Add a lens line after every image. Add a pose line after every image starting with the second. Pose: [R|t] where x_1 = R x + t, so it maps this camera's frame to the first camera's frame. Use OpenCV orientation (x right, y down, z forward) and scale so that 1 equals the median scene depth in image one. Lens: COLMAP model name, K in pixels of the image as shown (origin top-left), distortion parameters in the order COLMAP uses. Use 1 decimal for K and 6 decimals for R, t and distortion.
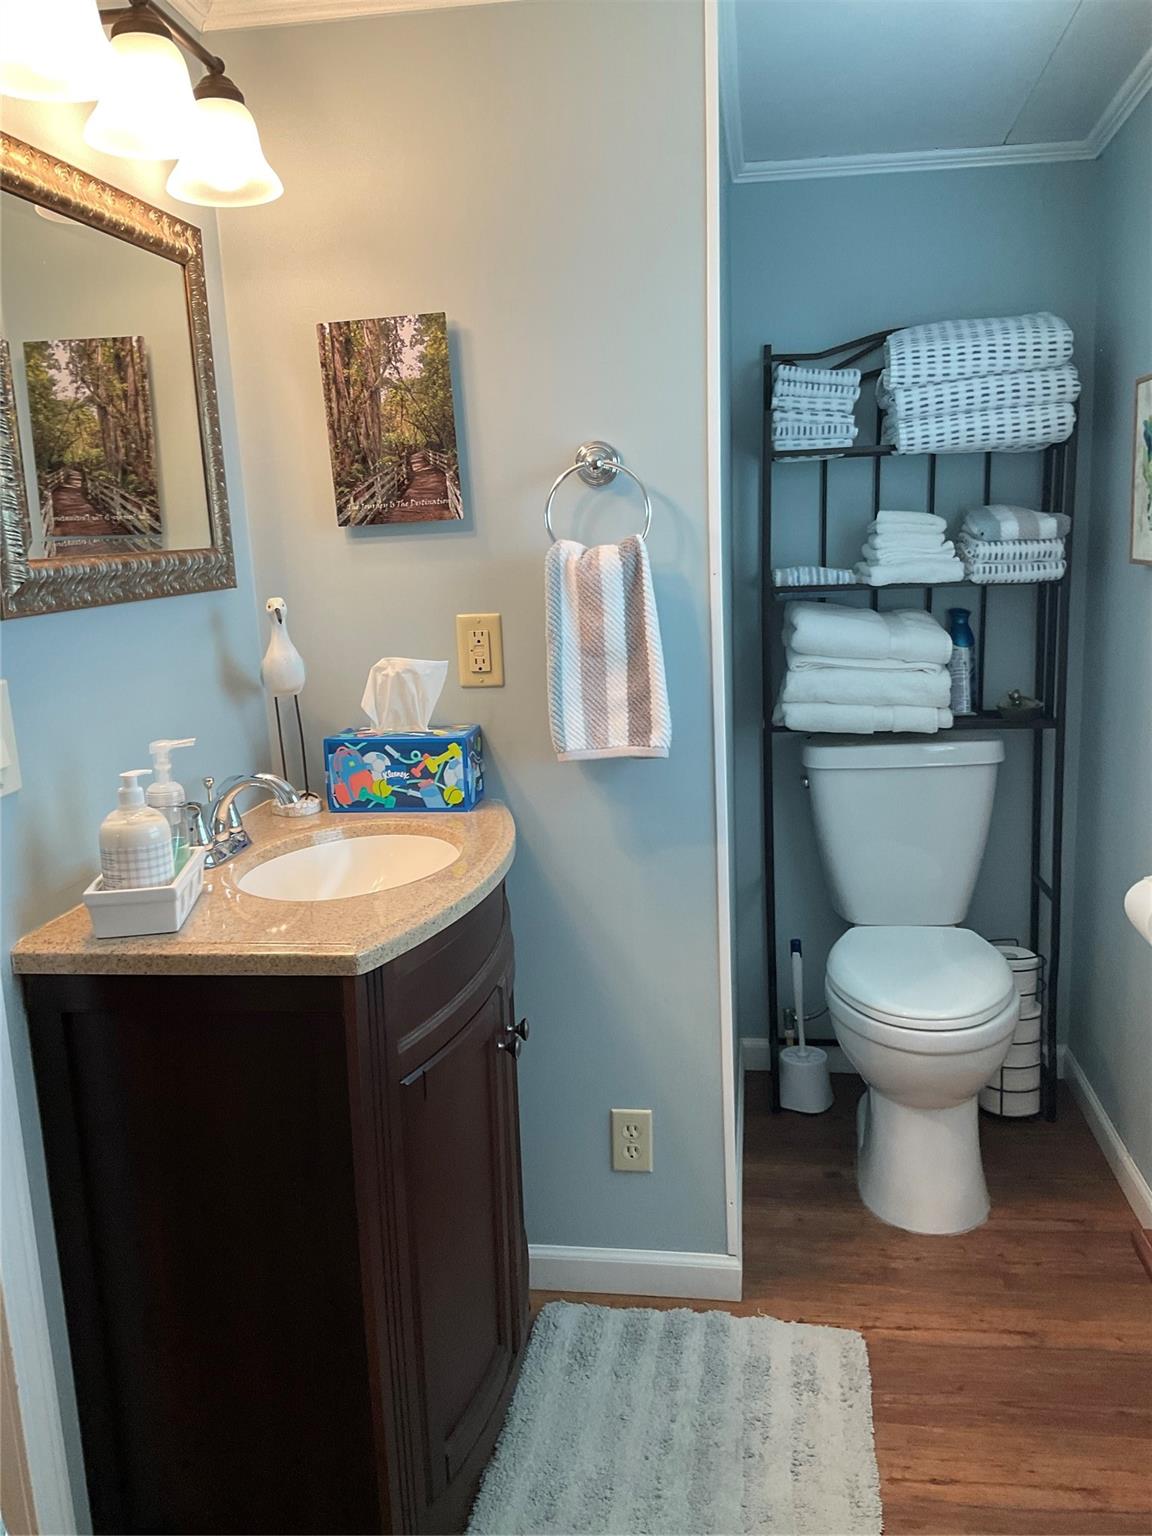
lens RADIAL K [[1257.0, 0, 579.1], [0, 1257.0, 777.1], [0, 0, 1]] dist [0.090486, -0.168380]
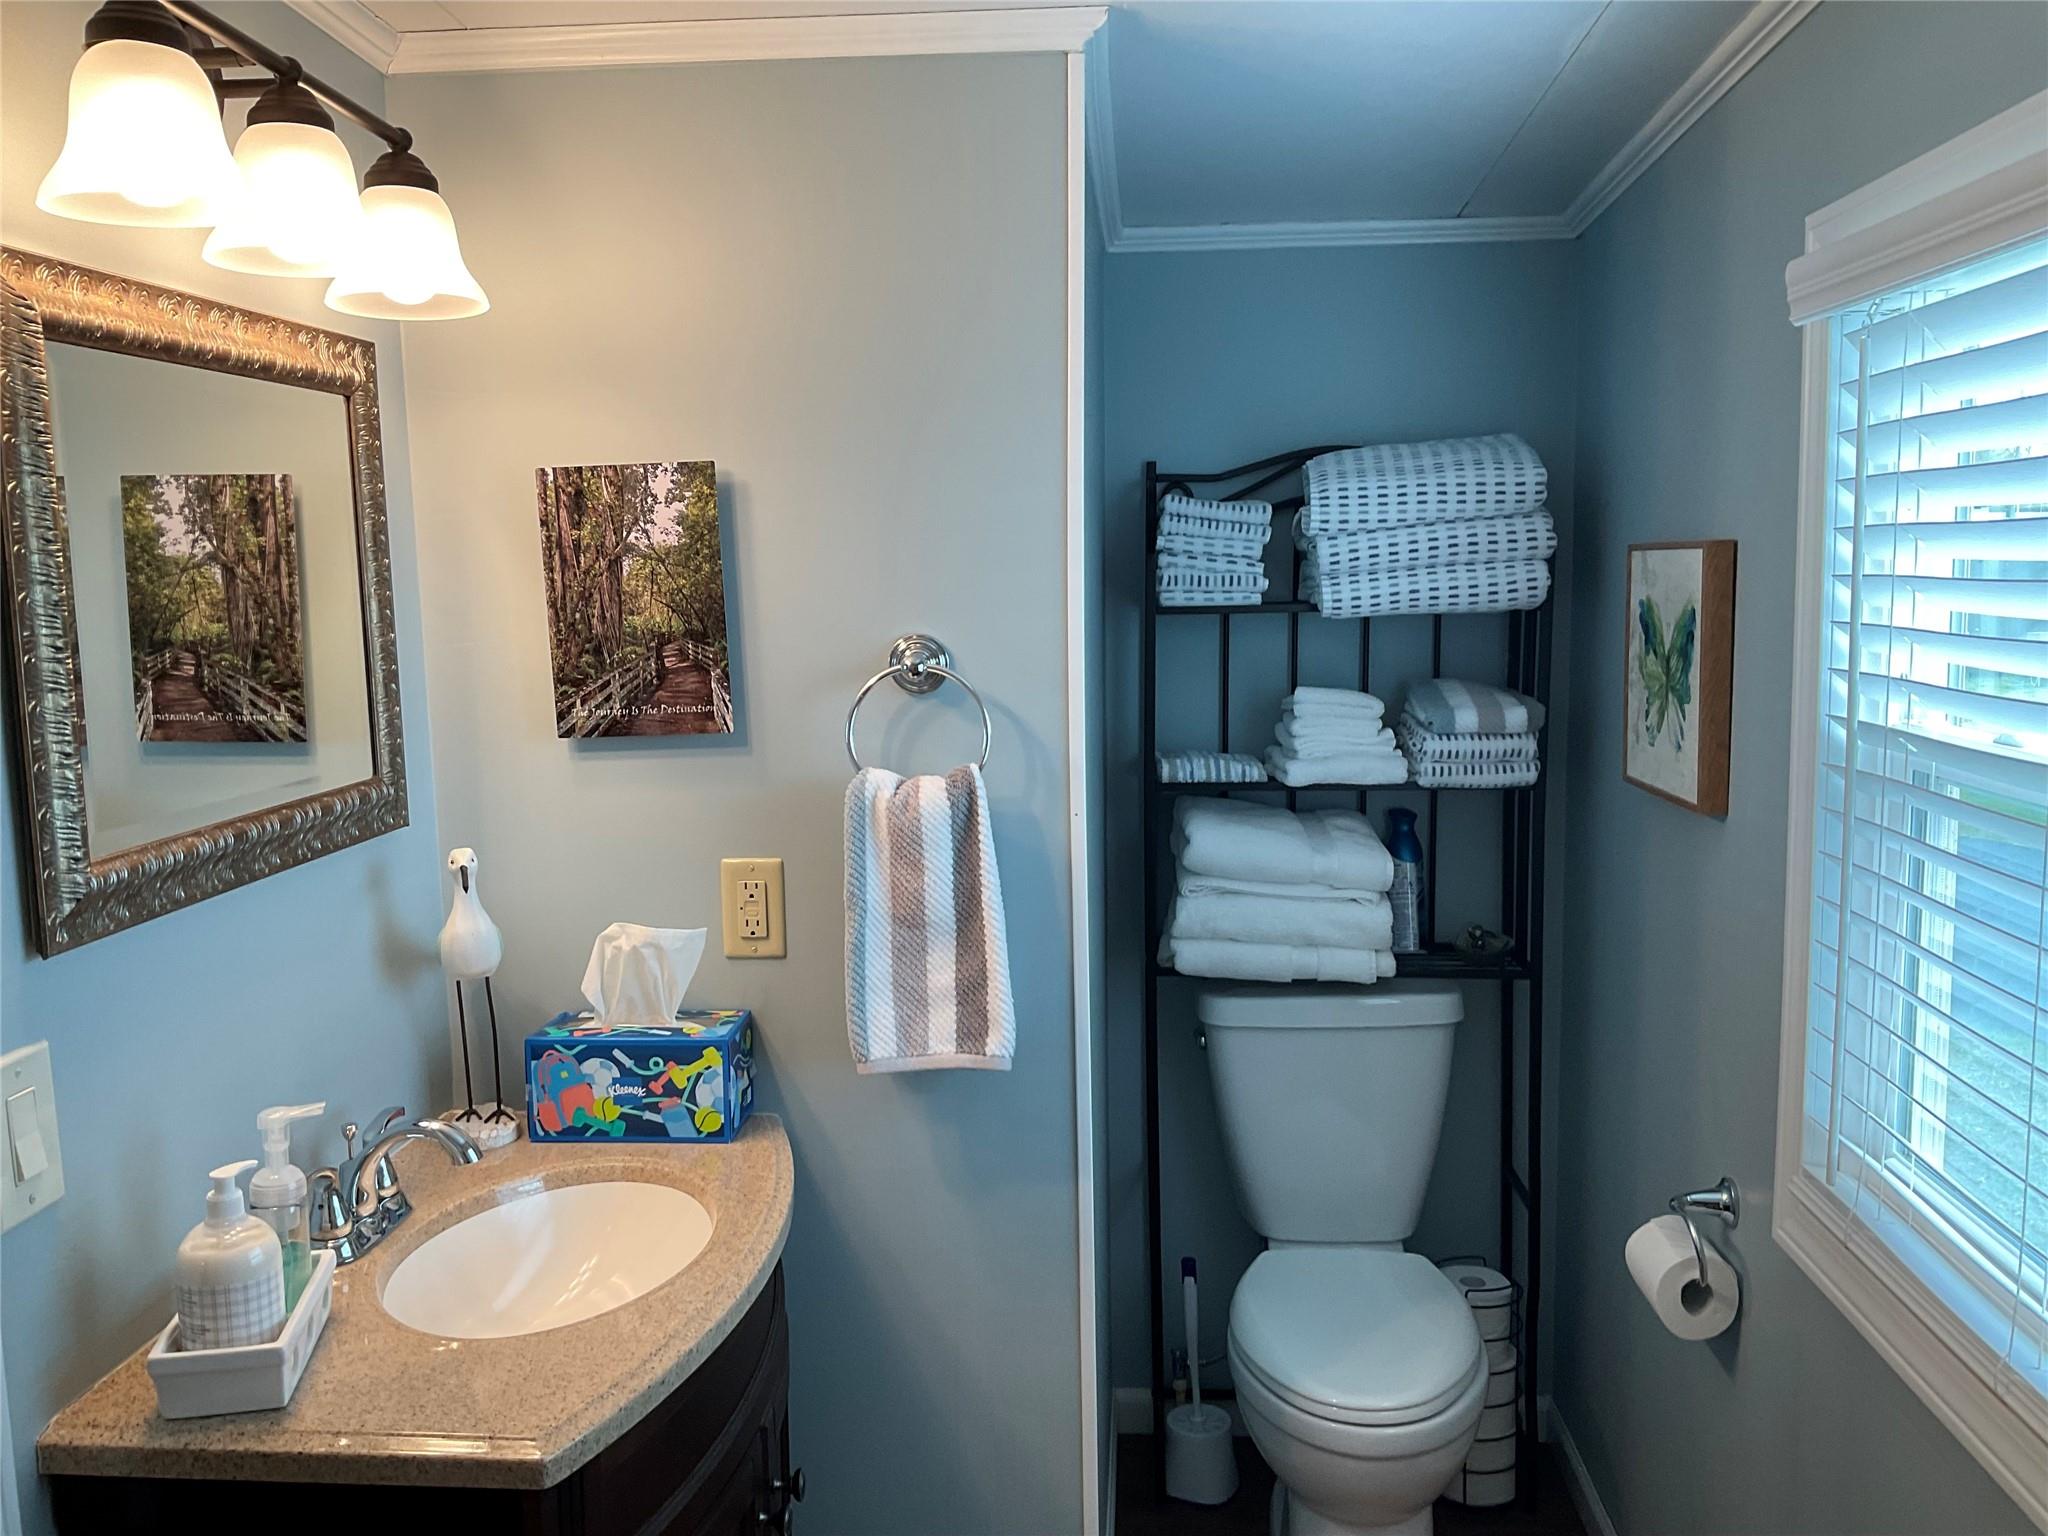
lens RADIAL K [[1676.0, 0, 1023.5], [0, 1676.0, 785.1], [0, 0, 1]] dist [0.090486, -0.168380]
pose [[0.997606, 0.015433, 0.067405, 0.010314], [-0.010543, 0.997326, -0.072319, -0.105092], [-0.068341, 0.071435, 0.995101, 0.025060]]
